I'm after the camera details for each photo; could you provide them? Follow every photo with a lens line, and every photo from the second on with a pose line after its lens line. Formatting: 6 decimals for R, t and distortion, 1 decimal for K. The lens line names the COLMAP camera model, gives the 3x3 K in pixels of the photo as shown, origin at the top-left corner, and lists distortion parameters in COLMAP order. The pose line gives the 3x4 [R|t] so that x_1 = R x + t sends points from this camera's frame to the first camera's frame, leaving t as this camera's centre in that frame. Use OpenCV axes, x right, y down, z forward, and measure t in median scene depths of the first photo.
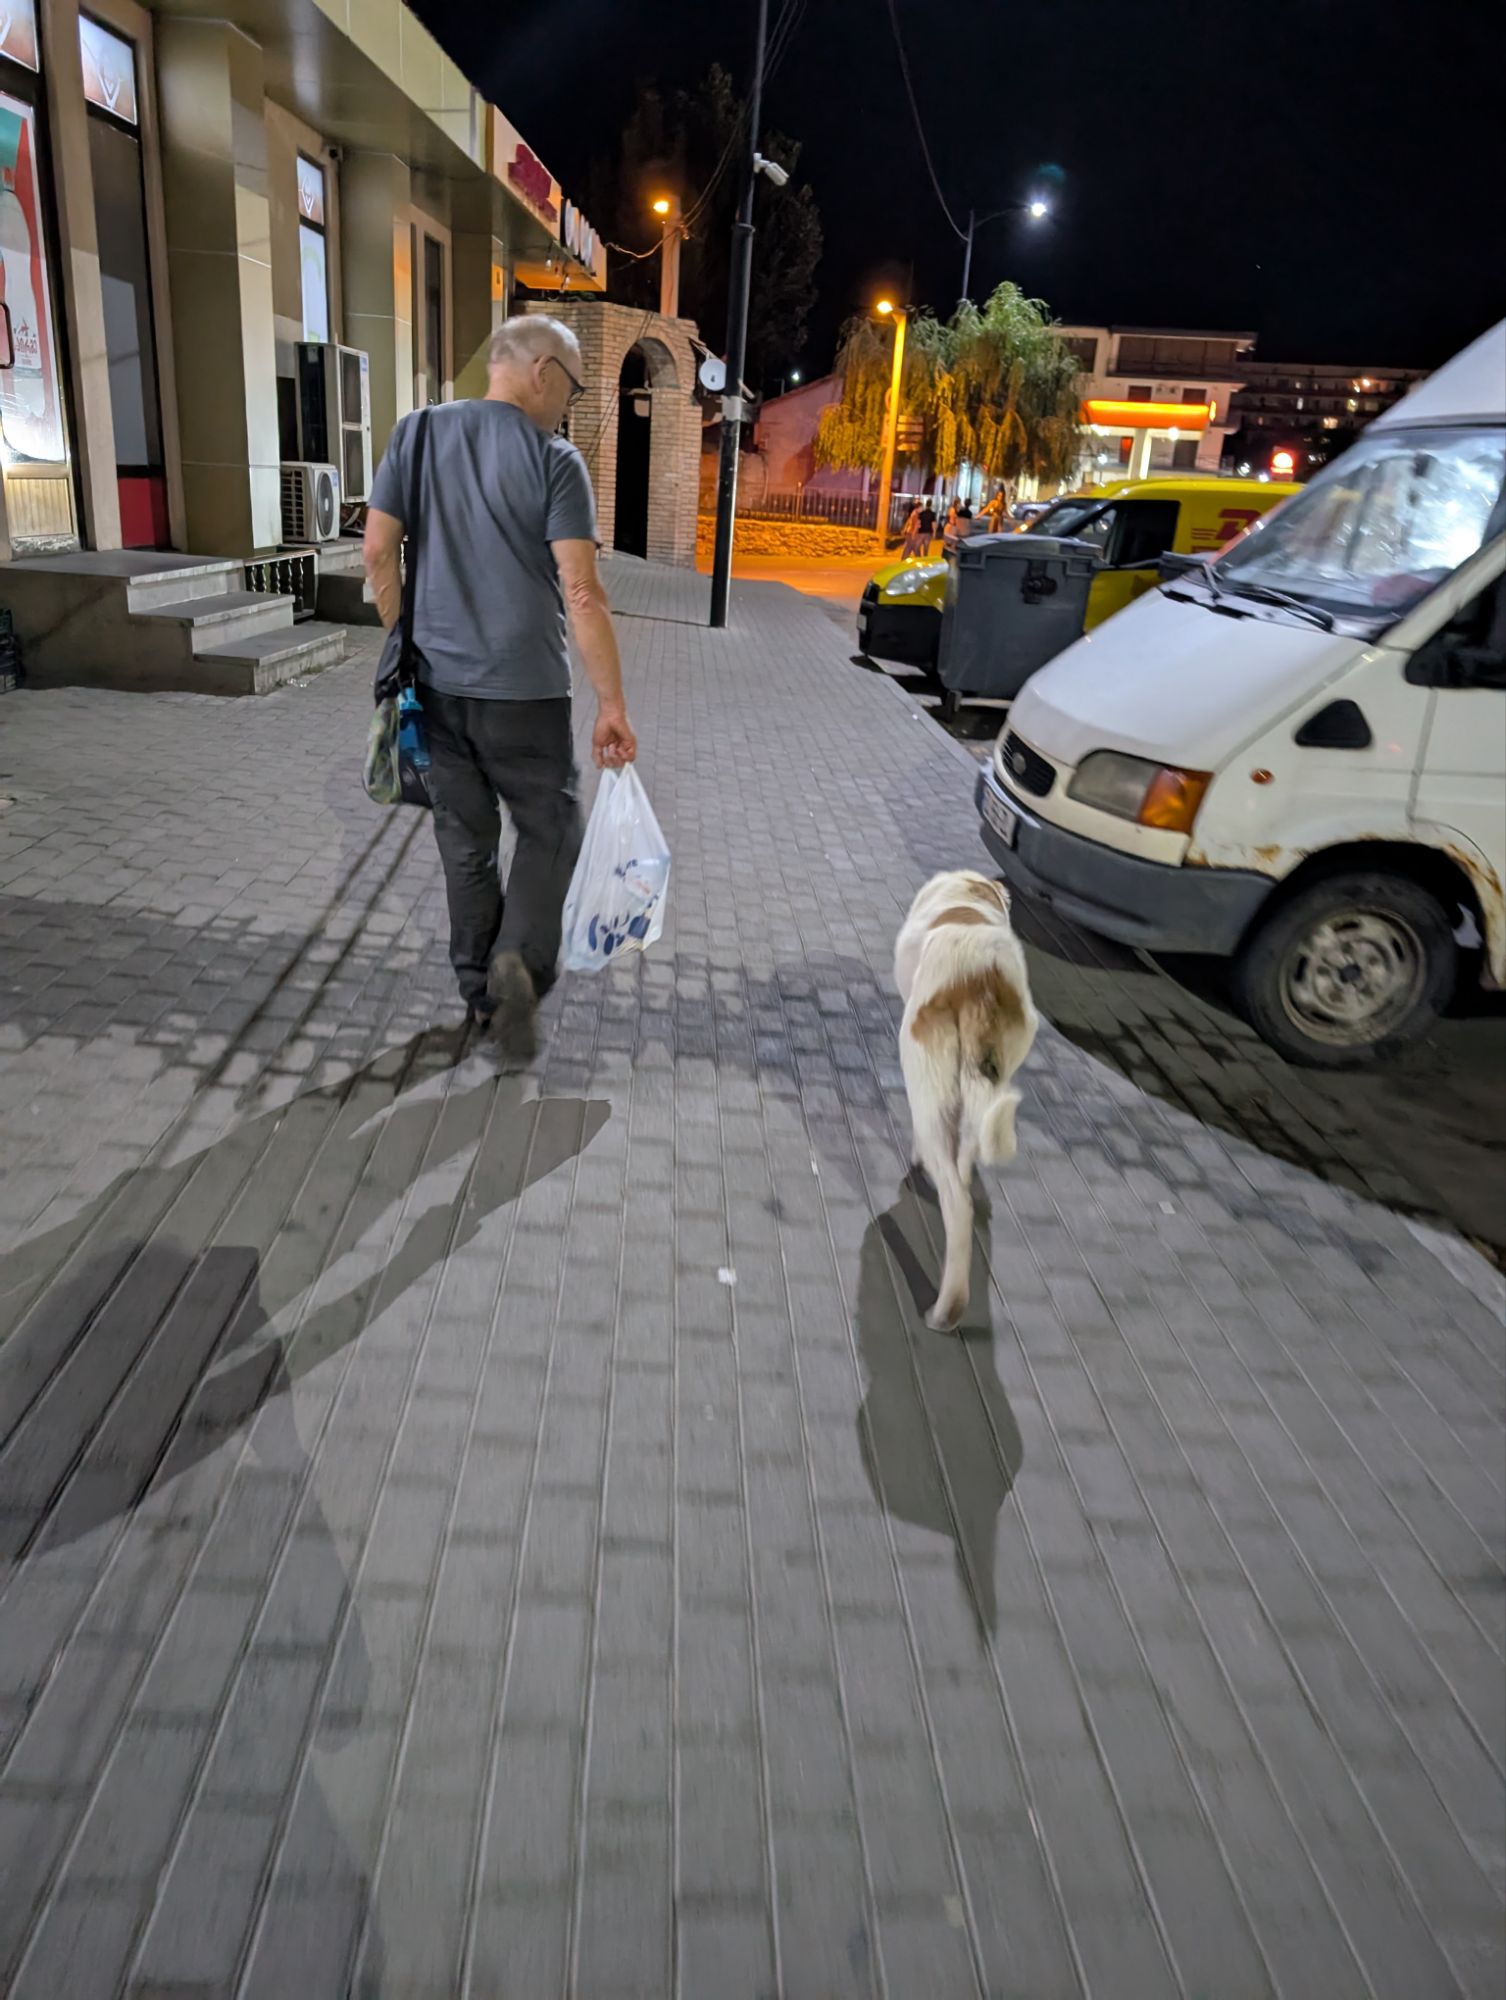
lens RADIAL K [[1494.9, 0, 745.3], [0, 1494.9, 1002.1], [0, 0, 1]] dist [0.016027, -0.009273]
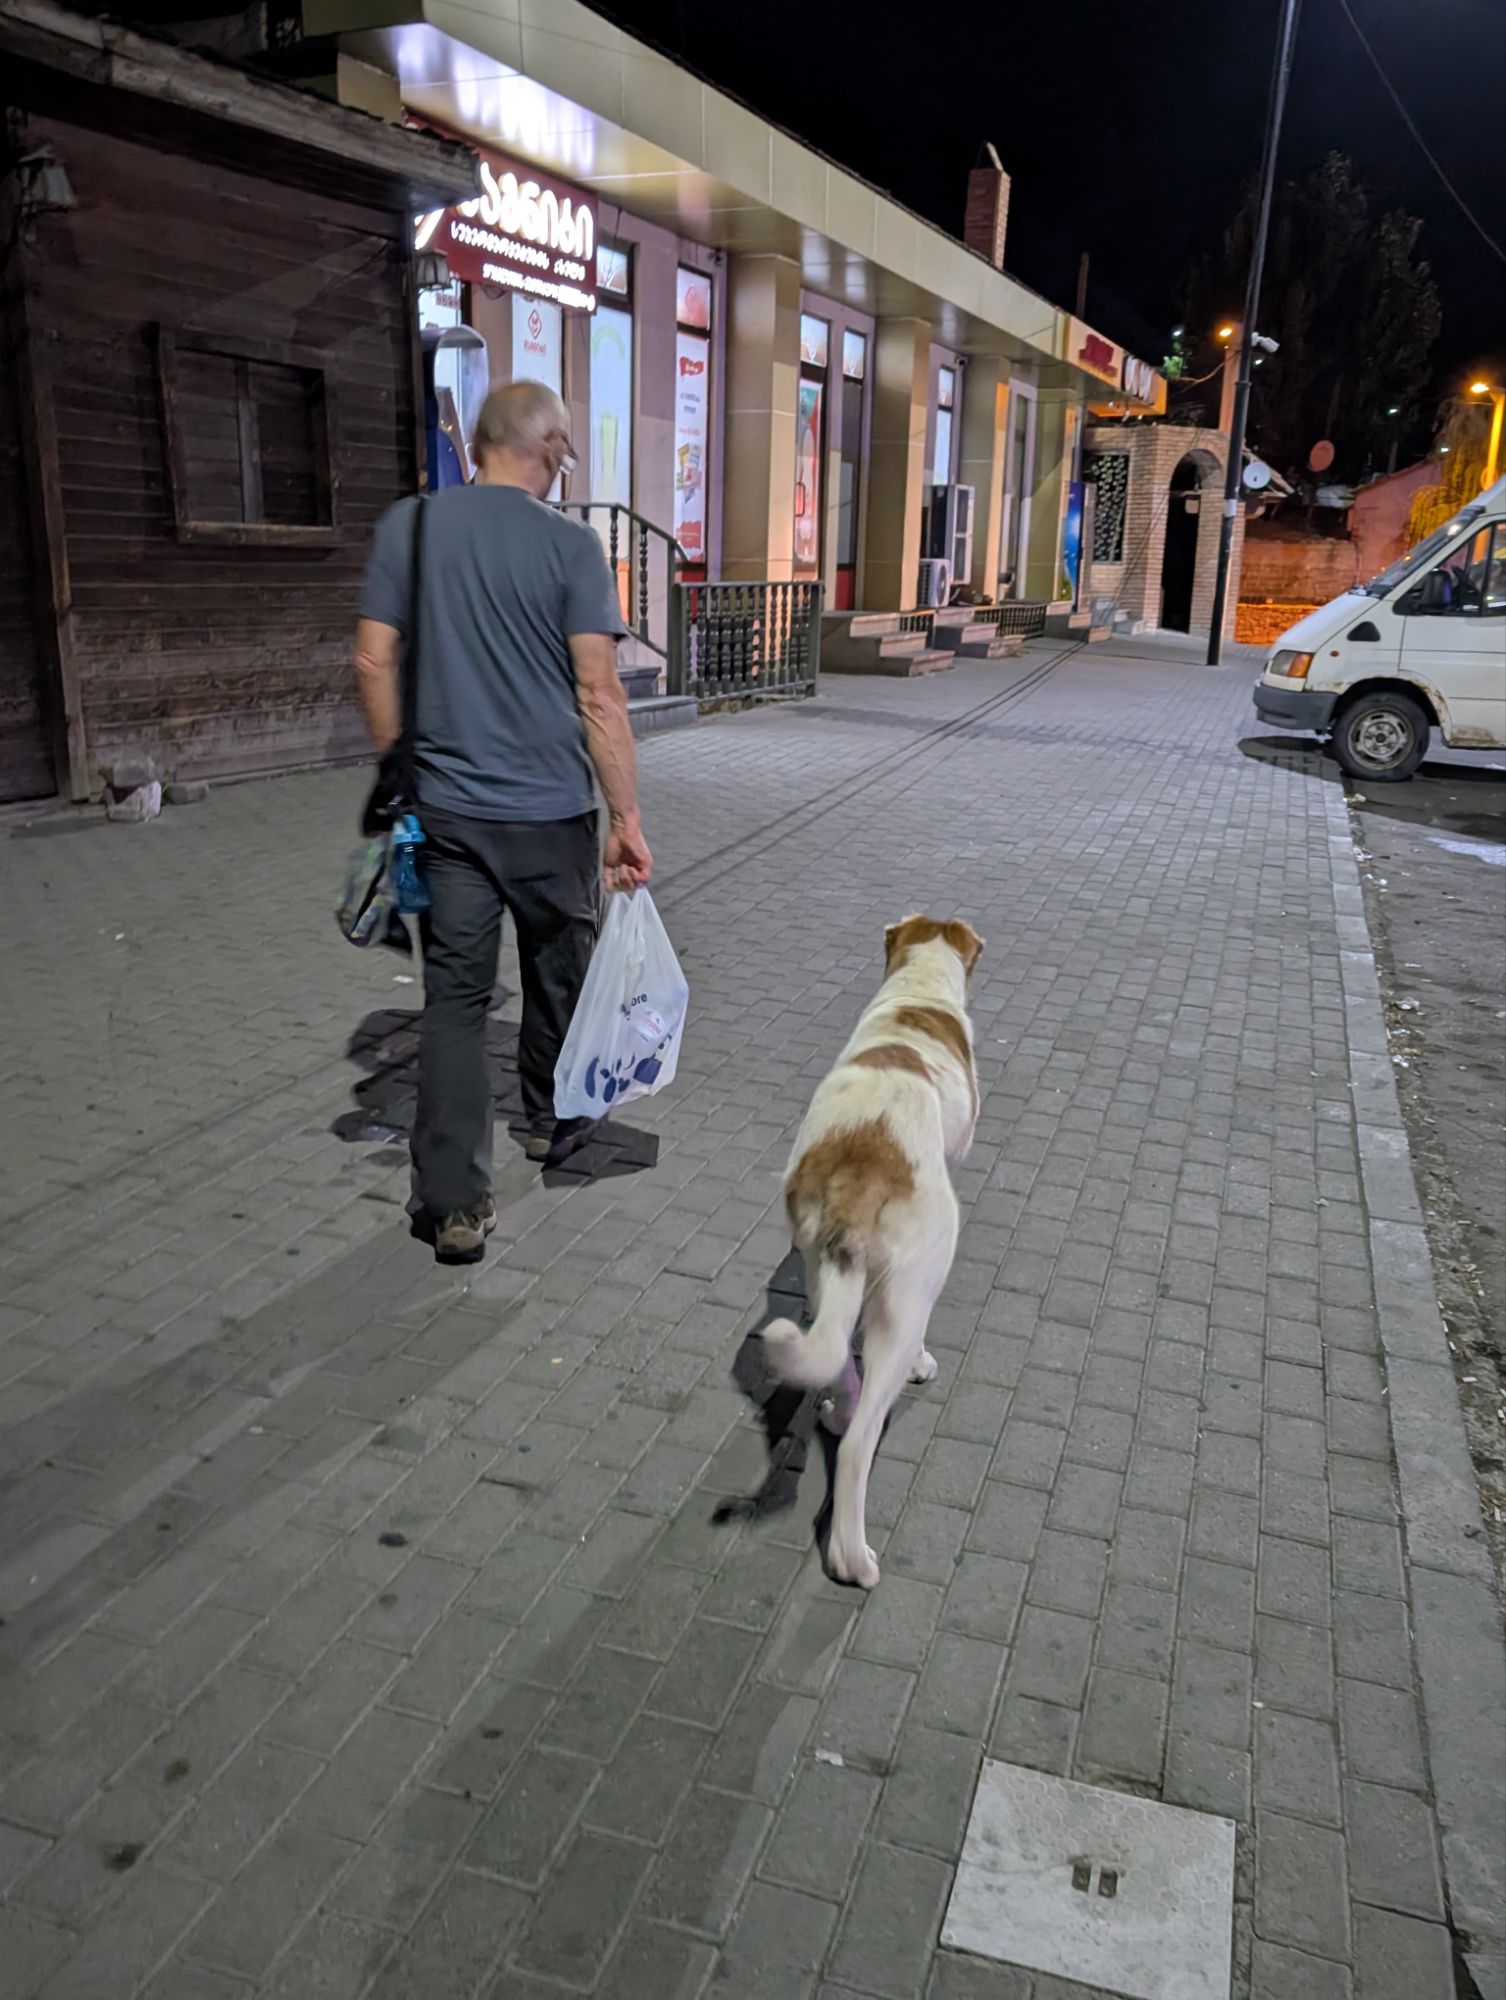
lens RADIAL K [[1494.9, 0, 745.2], [0, 1494.9, 995.2], [0, 0, 1]] dist [0.016027, -0.009273]
pose [[0.934577, 0.058448, -0.350927, 0.102270], [-0.081255, 0.995408, -0.050606, 0.190045], [0.346358, 0.075810, 0.935034, -0.499971]]
